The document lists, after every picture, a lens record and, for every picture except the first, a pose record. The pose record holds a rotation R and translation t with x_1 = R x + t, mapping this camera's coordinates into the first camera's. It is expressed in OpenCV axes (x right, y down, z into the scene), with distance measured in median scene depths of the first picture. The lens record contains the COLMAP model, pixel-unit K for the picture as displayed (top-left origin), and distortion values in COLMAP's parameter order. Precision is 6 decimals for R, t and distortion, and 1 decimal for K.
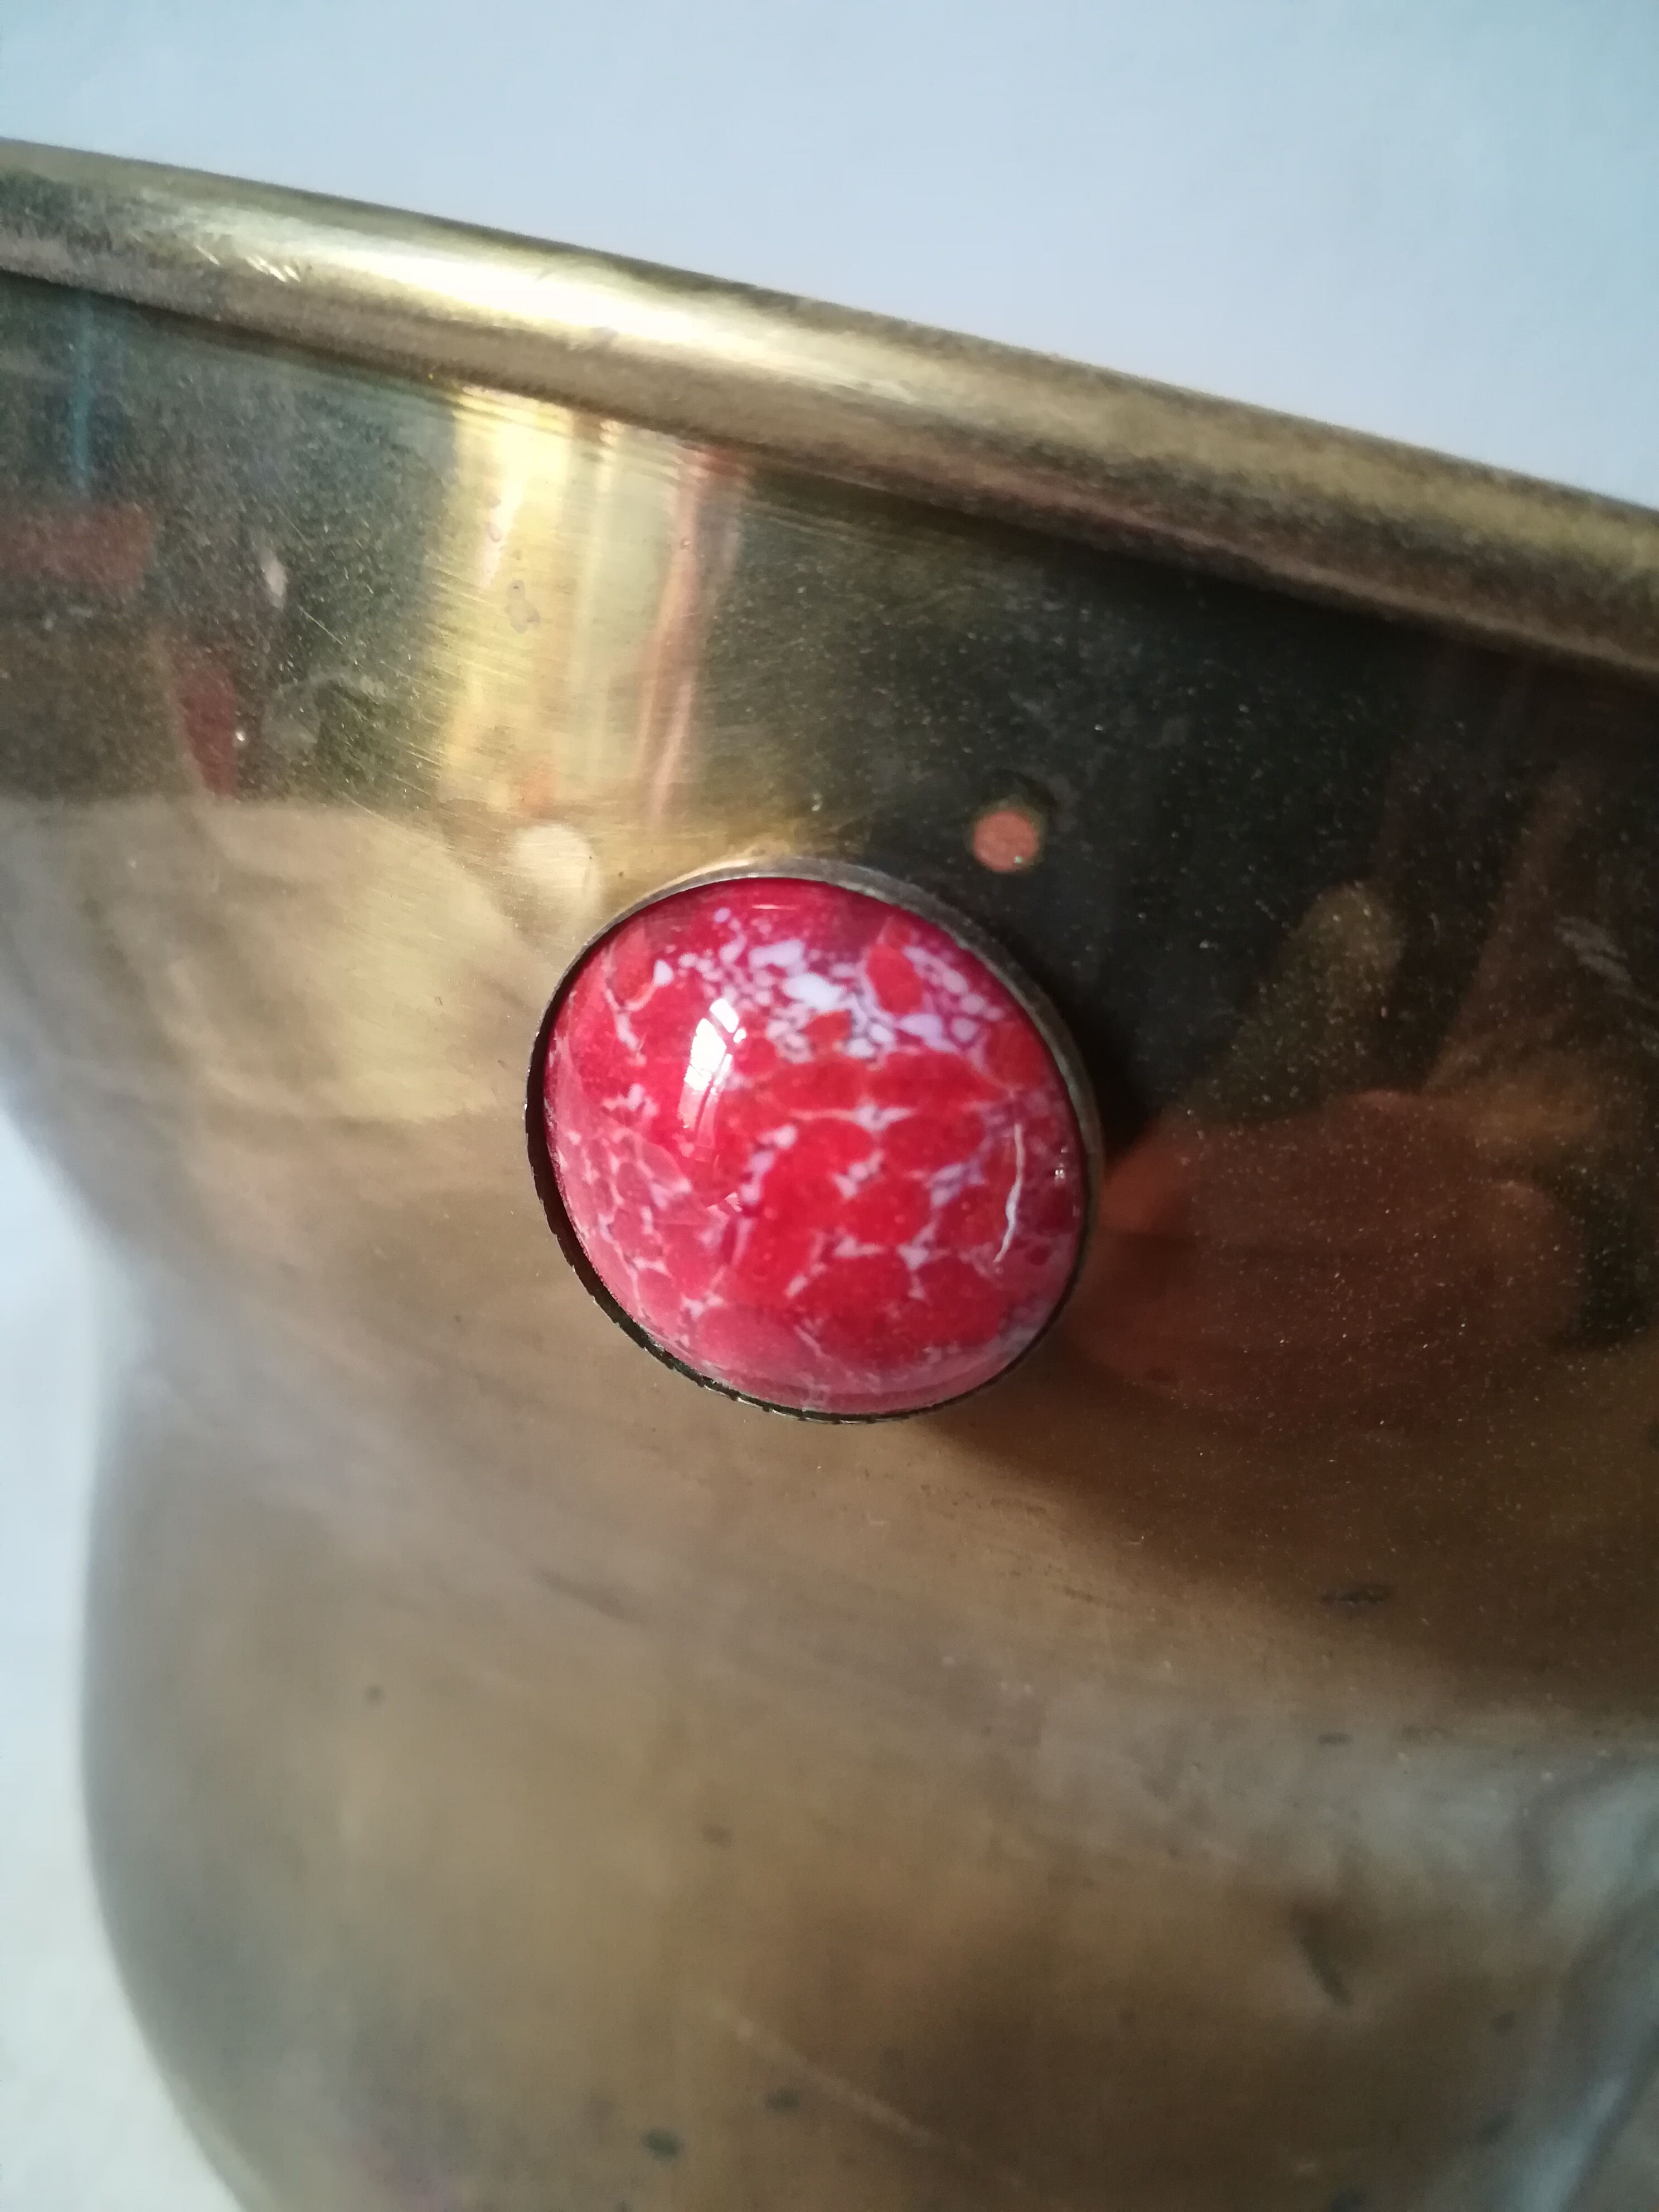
lens RADIAL K [[1768.2, 0, 831.2], [0, 1768.2, 1108.2], [0, 0, 1]] dist [0.055234, -0.205833]
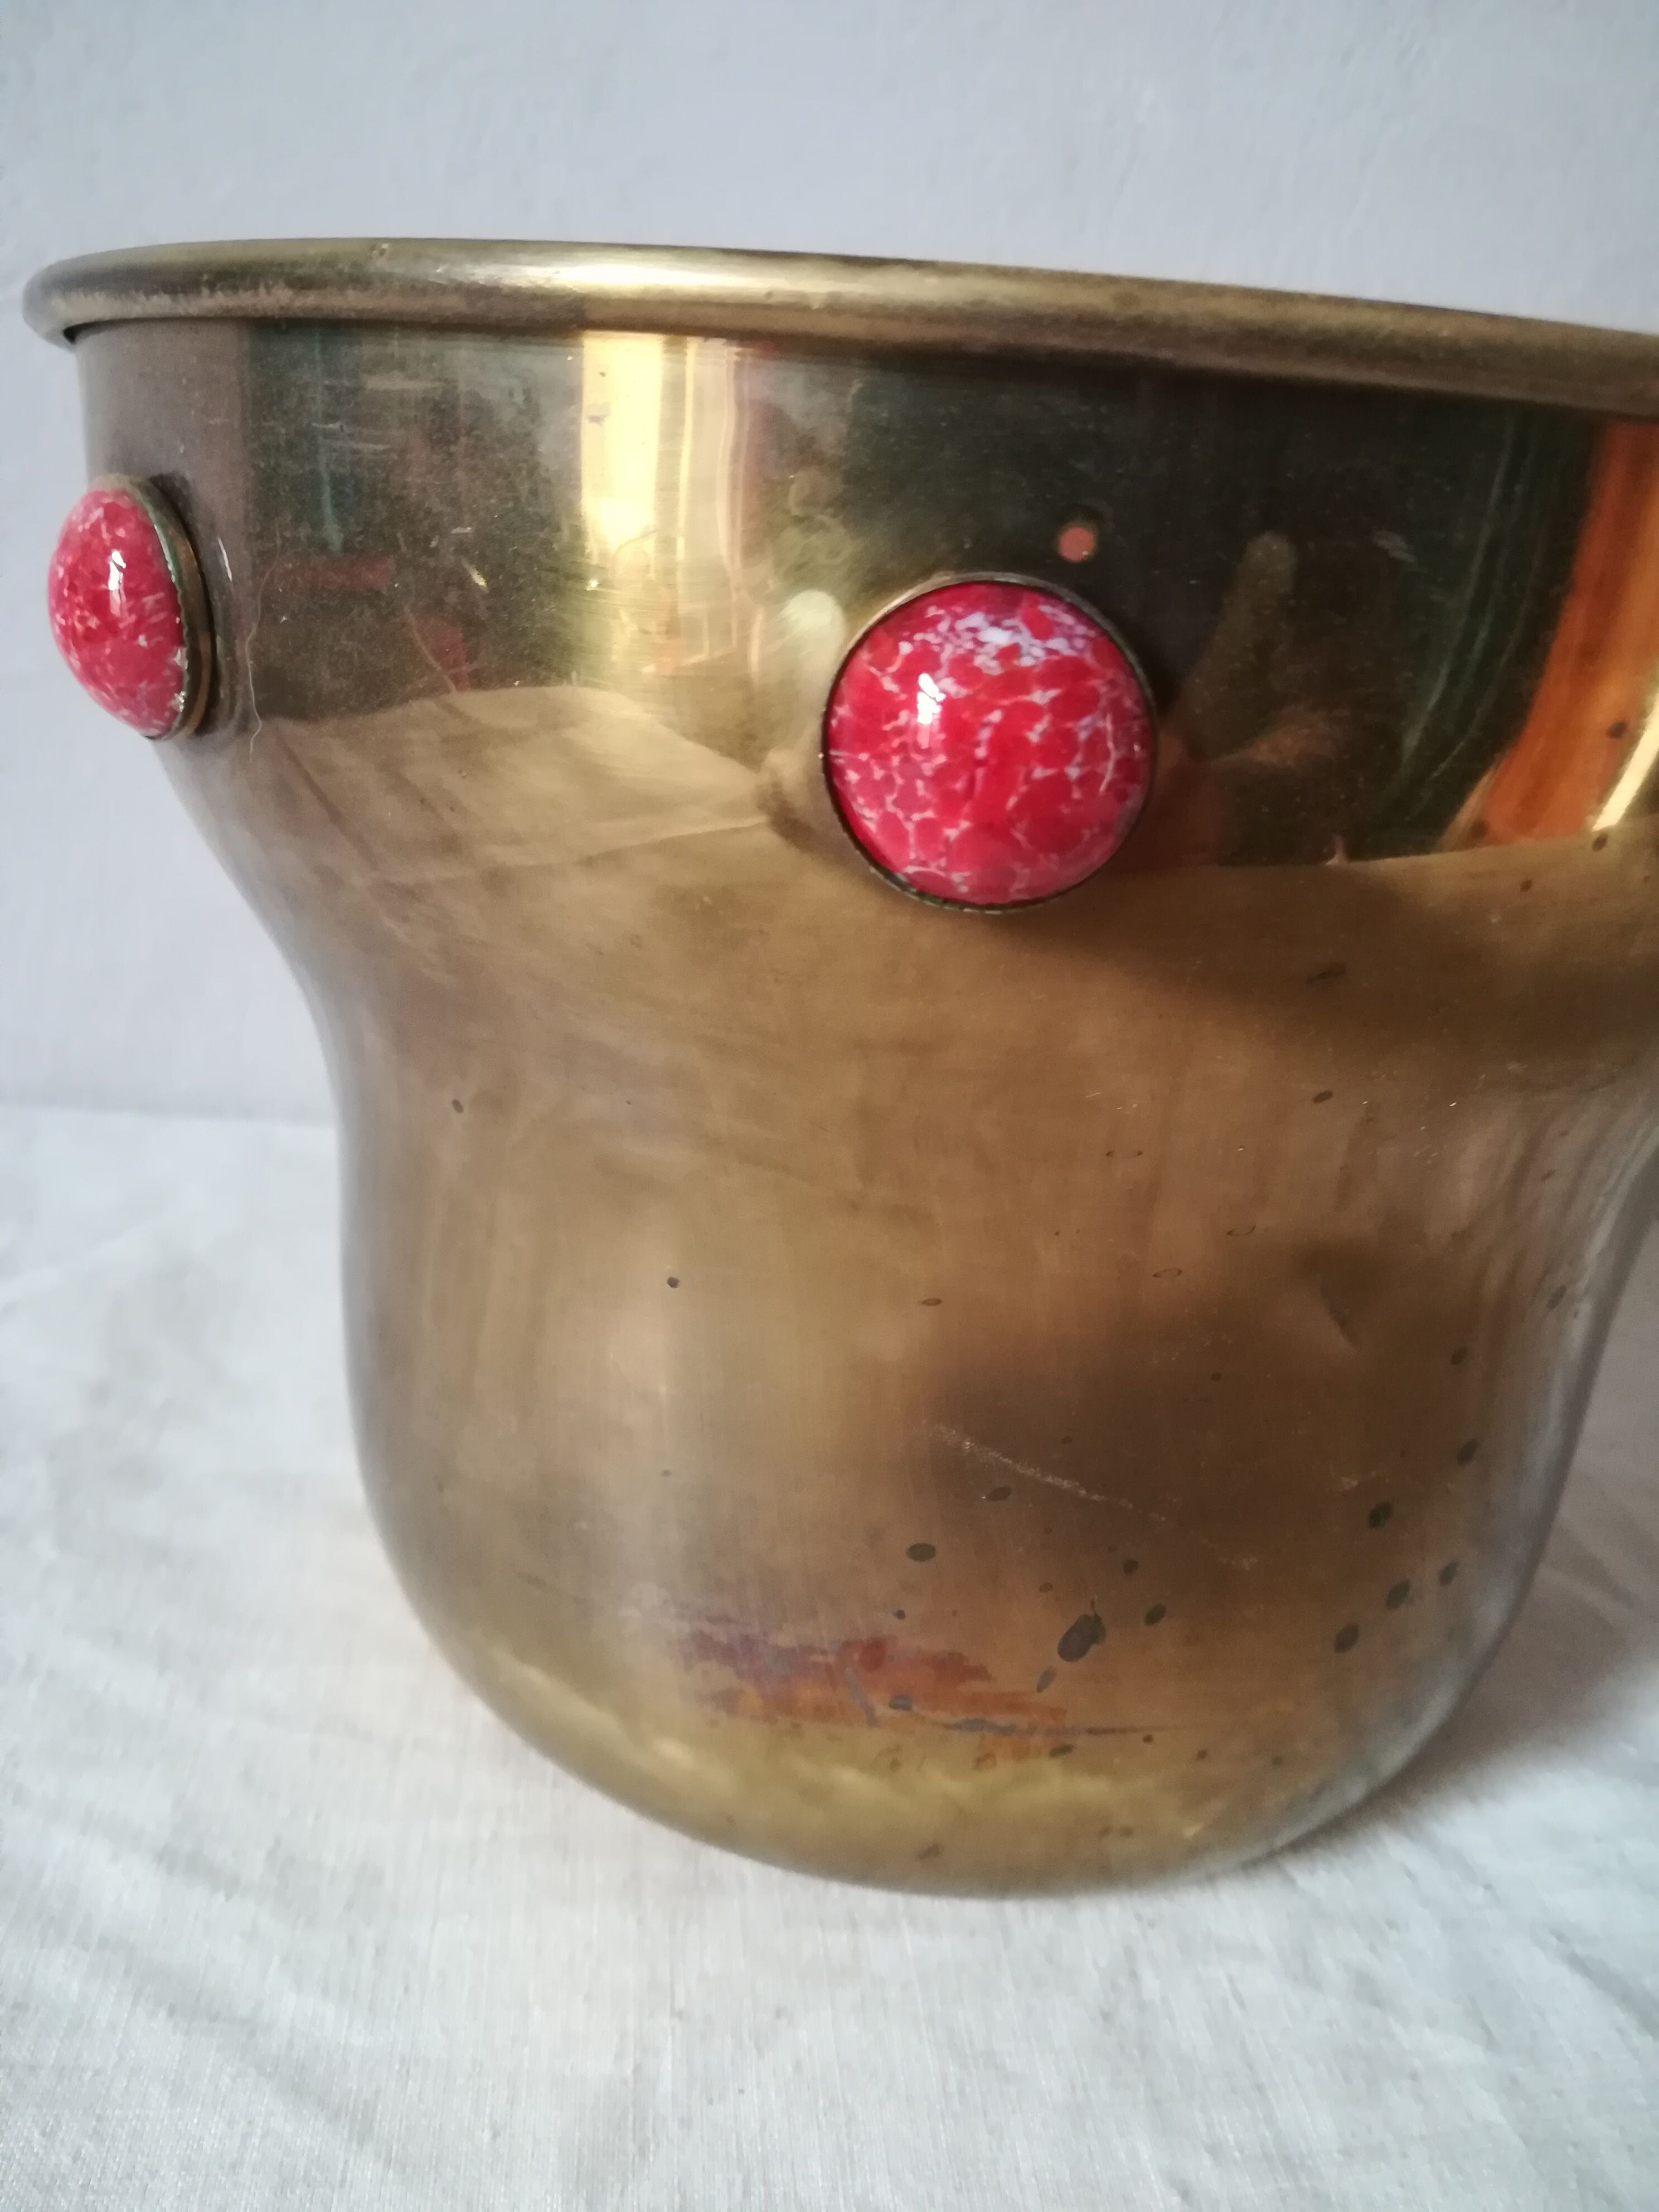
lens RADIAL K [[1683.4, 0, 823.5], [0, 1683.4, 1105.1], [0, 0, 1]] dist [0.002194, -0.047317]
pose [[0.978993, -0.186701, 0.081945, -0.415660], [0.185670, 0.982407, 0.020093, 0.340845], [-0.084255, -0.004456, 0.996434, -0.720304]]
